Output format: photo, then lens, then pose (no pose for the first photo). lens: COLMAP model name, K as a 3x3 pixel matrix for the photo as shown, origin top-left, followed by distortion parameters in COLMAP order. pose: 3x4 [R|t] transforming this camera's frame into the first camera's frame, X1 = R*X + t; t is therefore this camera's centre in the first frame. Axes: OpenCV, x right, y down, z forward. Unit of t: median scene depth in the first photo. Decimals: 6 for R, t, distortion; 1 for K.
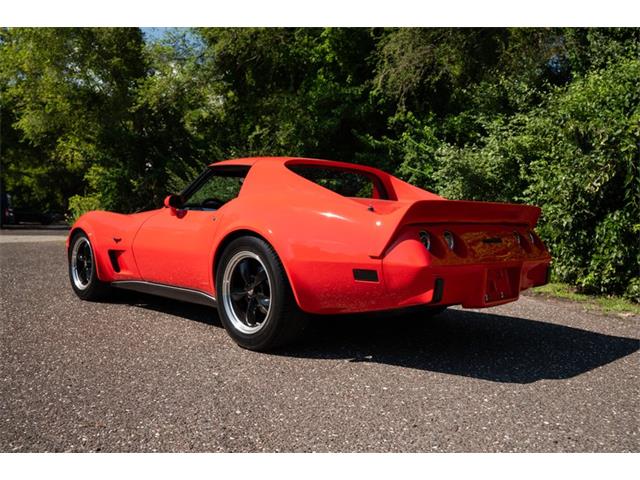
lens RADIAL K [[550.3, 0, 320.0], [0, 550.3, 240.0], [0, 0, 1]] dist [0.001437, 0.016137]
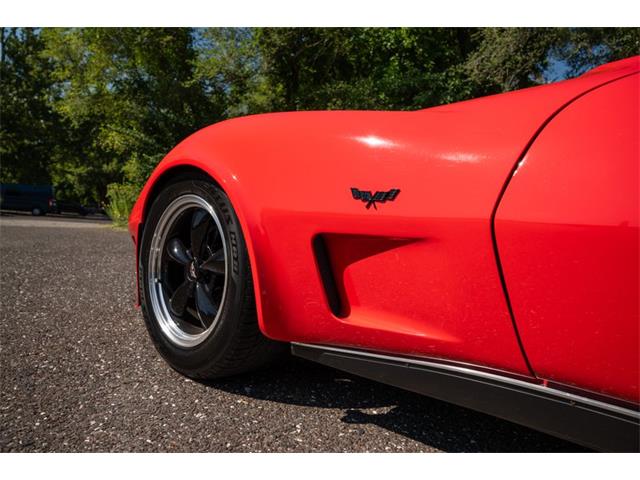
lens RADIAL K [[442.8, 0, 320.0], [0, 442.8, 240.0], [0, 0, 1]] dist [-0.132770, 0.107917]
pose [[0.997590, 0.053225, 0.044516, -0.218386], [-0.053097, 0.998581, -0.004054, 0.012193], [-0.044669, 0.001680, 0.999000, 0.439694]]
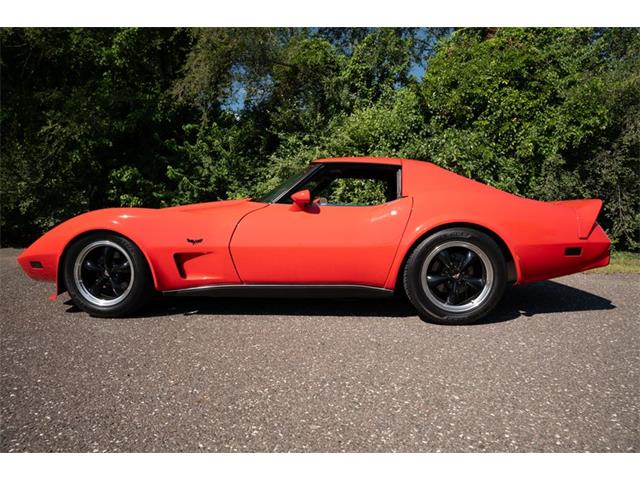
lens RADIAL K [[442.8, 0, 320.0], [0, 442.8, 240.0], [0, 0, 1]] dist [-0.132770, 0.107917]
pose [[0.762255, -0.054118, 0.645011, -0.360471], [0.040639, 0.998534, 0.035754, -0.009738], [-0.646000, -0.001041, 0.763337, 0.192816]]
